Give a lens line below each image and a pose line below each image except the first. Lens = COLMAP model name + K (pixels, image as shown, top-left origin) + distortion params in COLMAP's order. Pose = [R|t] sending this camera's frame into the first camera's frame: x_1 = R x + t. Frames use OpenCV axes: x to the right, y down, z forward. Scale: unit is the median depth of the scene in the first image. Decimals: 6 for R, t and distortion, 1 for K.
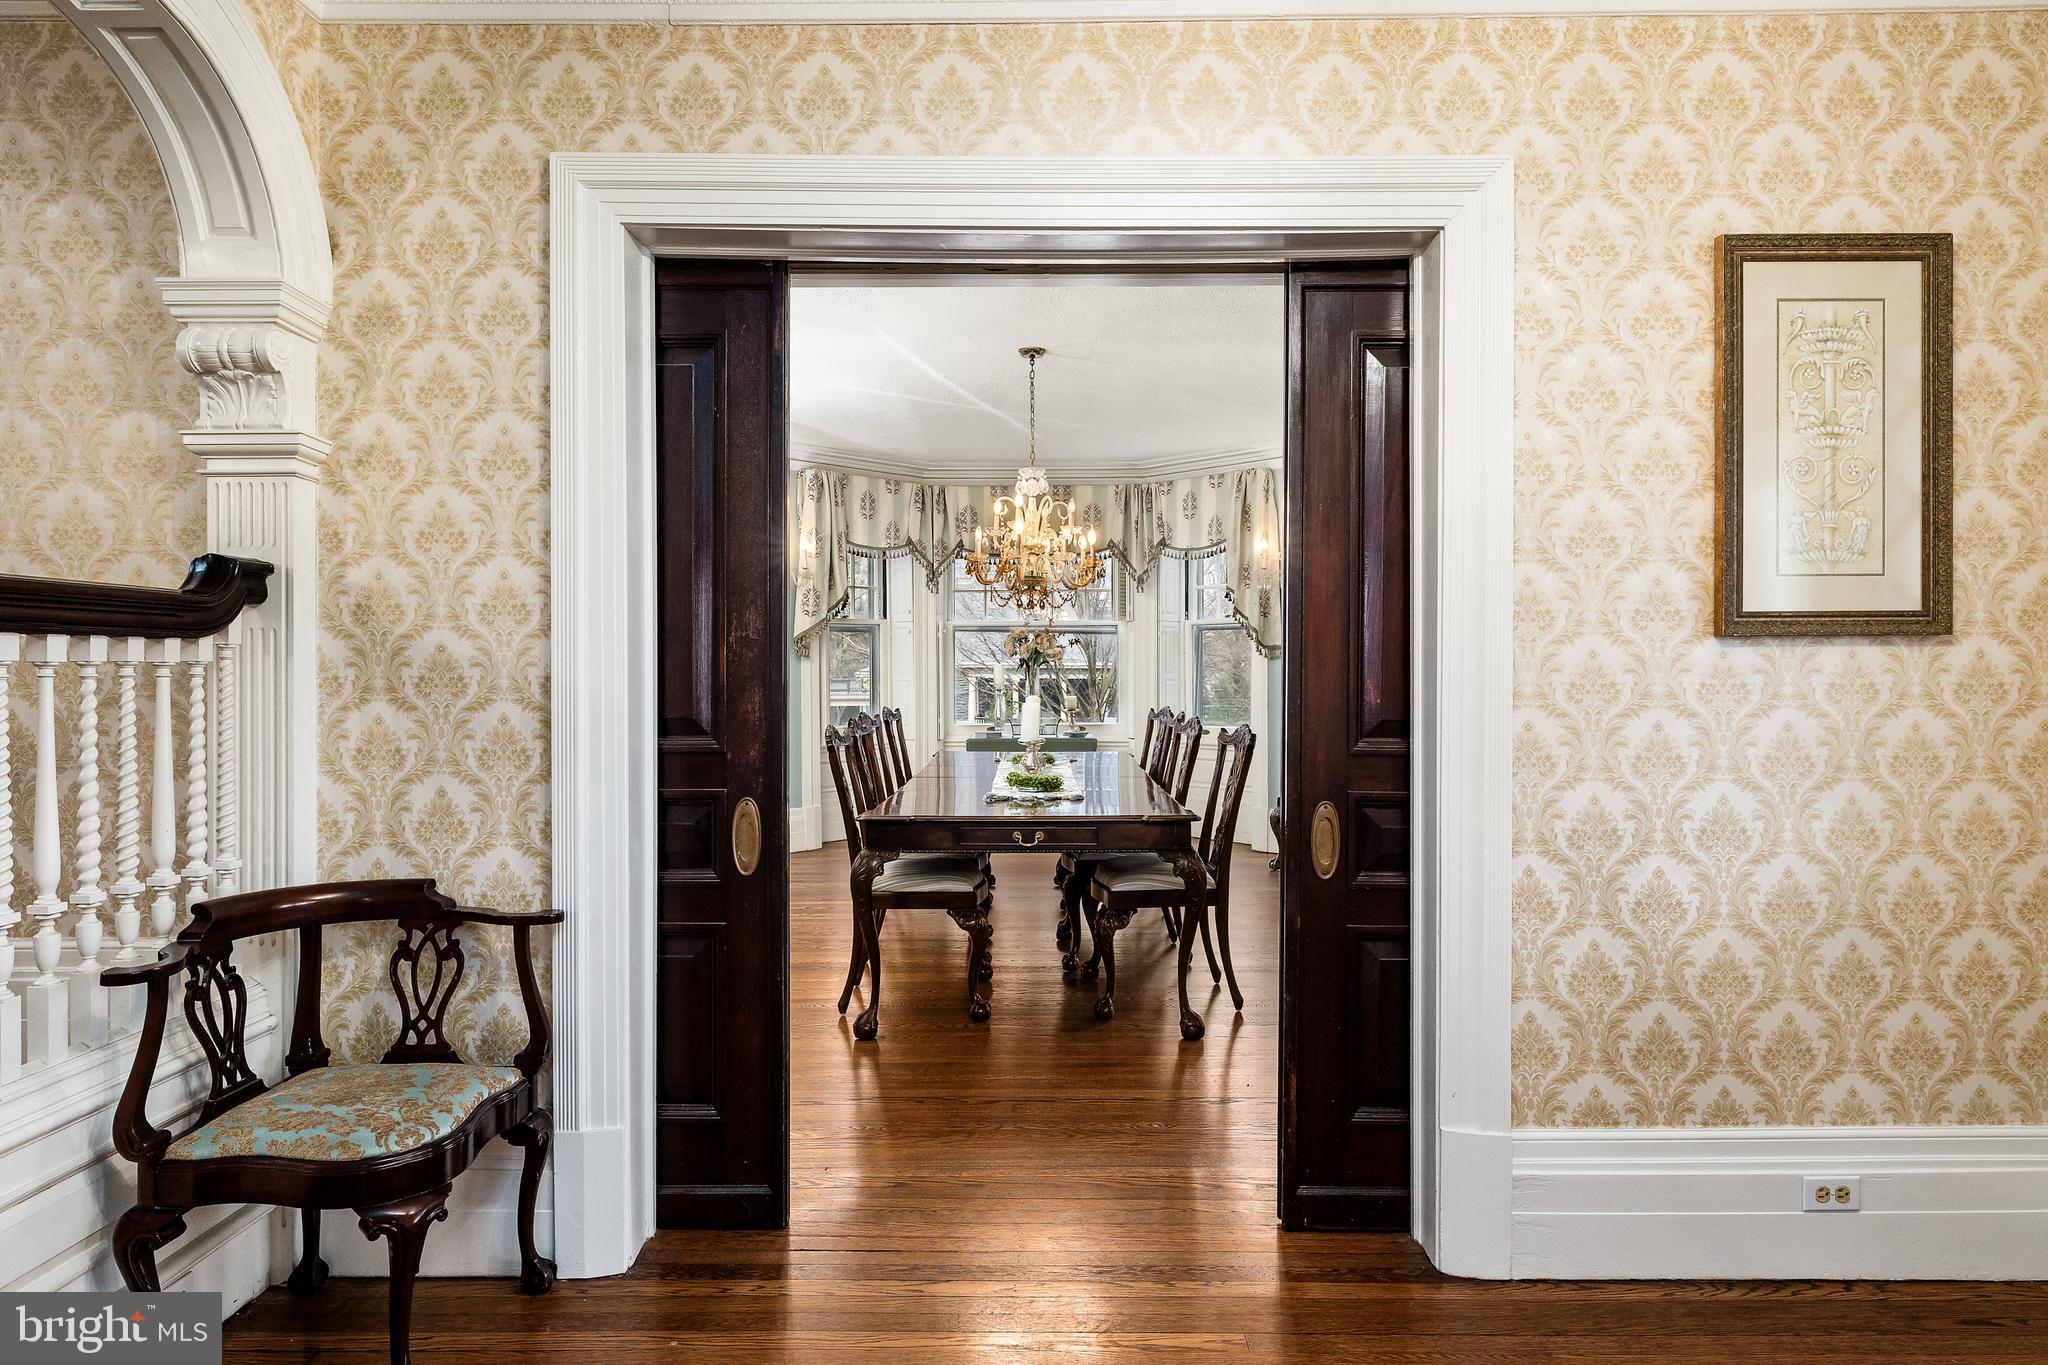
lens RADIAL K [[1207.9, 0, 1037.3], [0, 1207.9, 674.3], [0, 0, 1]] dist [-0.005845, 0.001269]
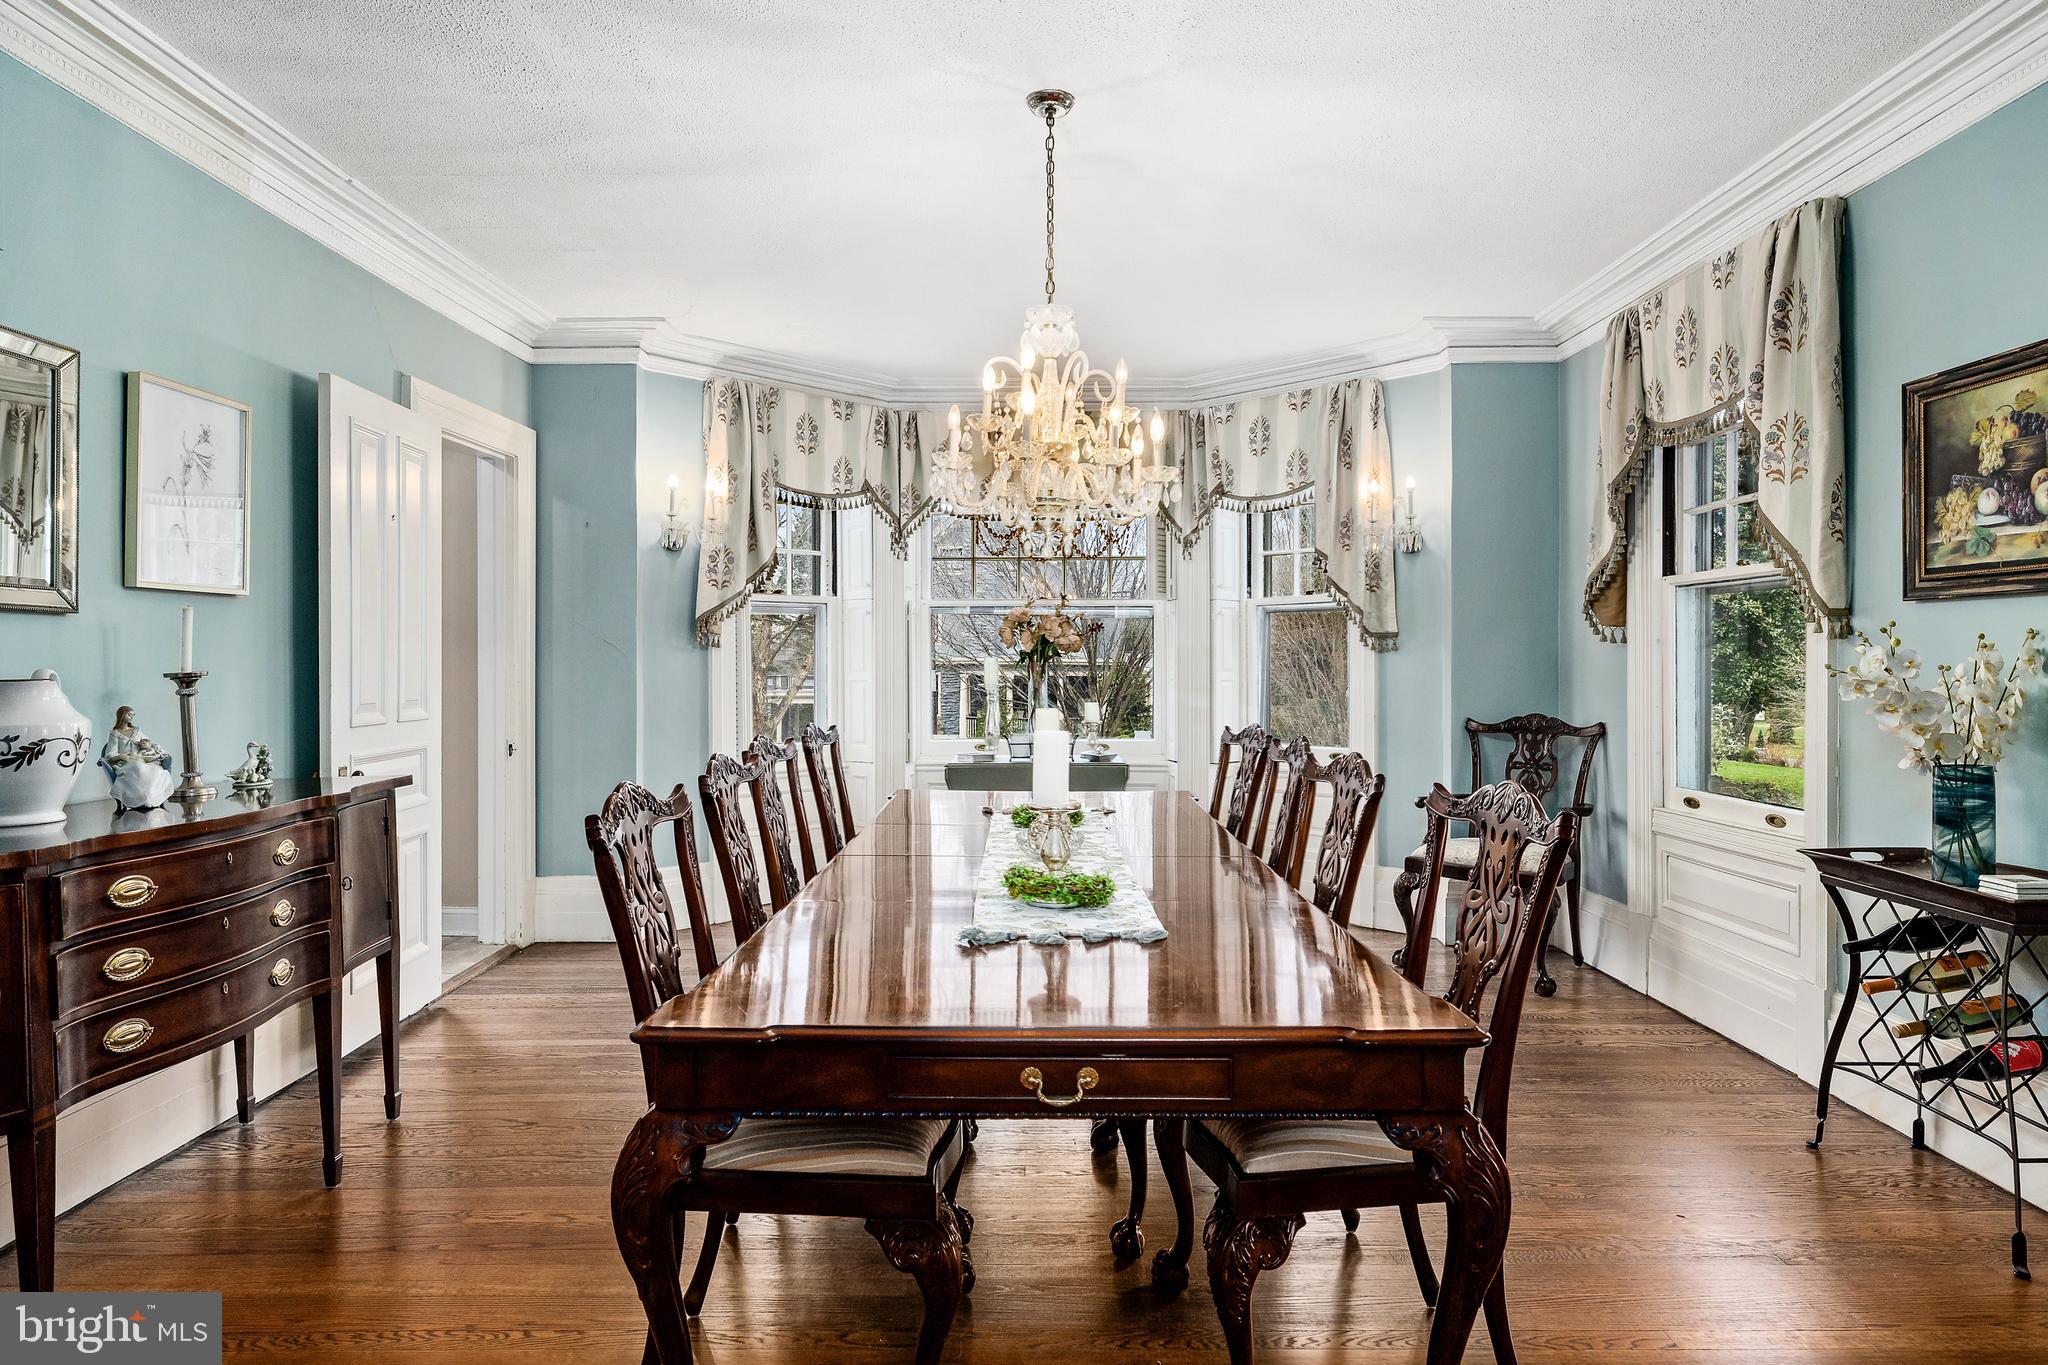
lens RADIAL K [[1207.9, 0, 1030.5], [0, 1207.9, 675.8], [0, 0, 1]] dist [-0.005845, 0.001269]
pose [[0.999997, 0.002345, -0.000211, -0.028039], [-0.002344, 0.999989, 0.004097, -0.003561], [0.000221, -0.004096, 0.999992, 0.952714]]
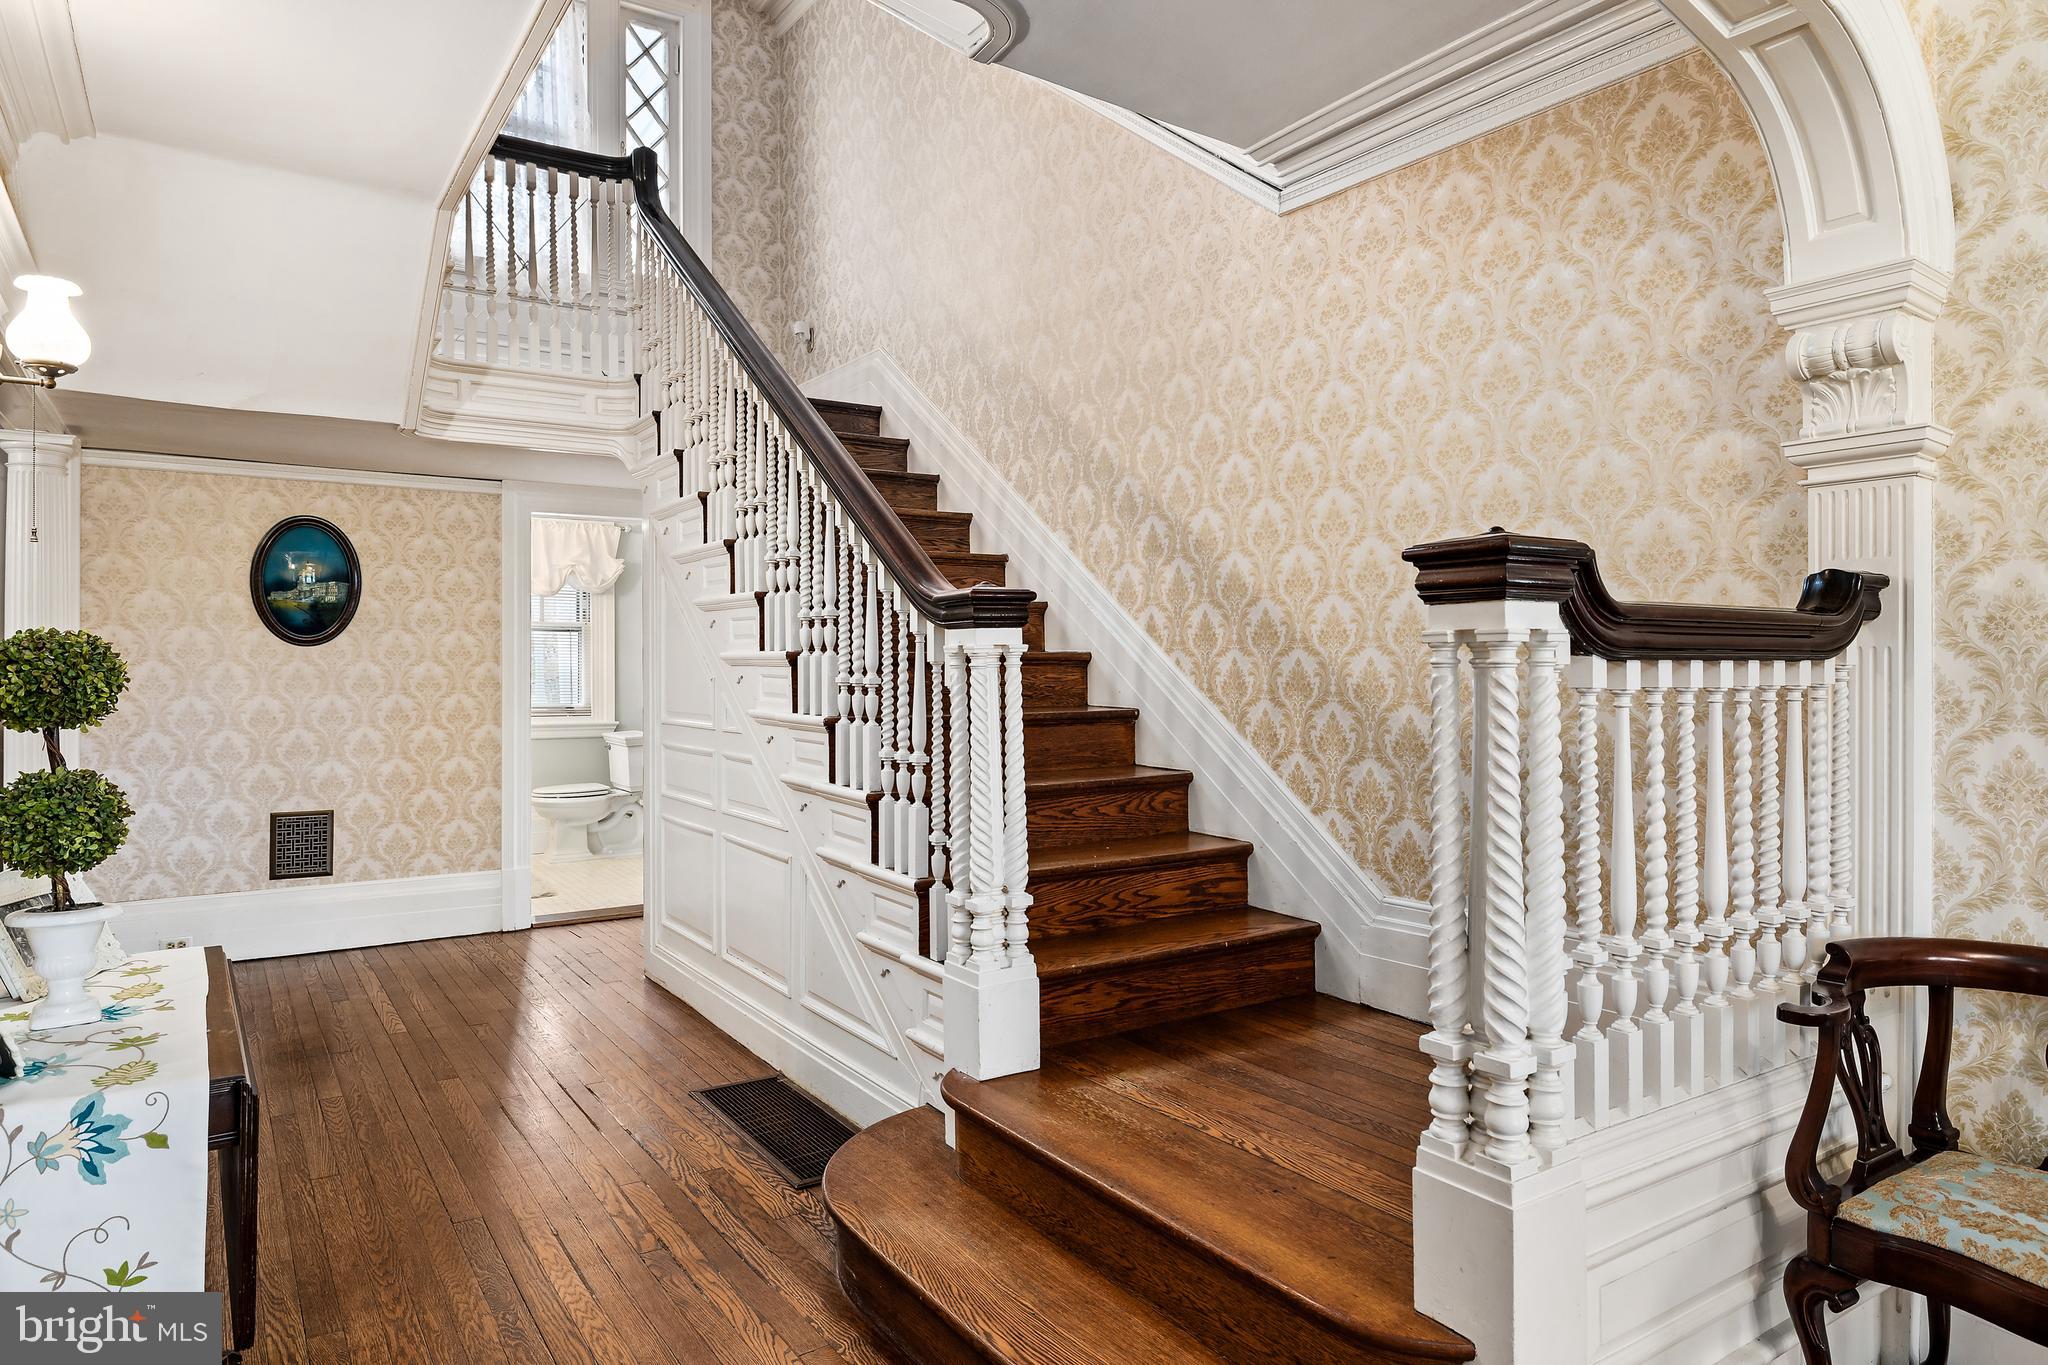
lens RADIAL K [[1207.9, 0, 1019.5], [0, 1207.9, 670.2], [0, 0, 1]] dist [-0.005845, 0.001269]
pose [[0.566341, 0.005548, -0.824153, -0.250140], [-0.003548, 0.999984, 0.004293, -0.021430], [0.824164, 0.000493, 0.566352, -0.048774]]
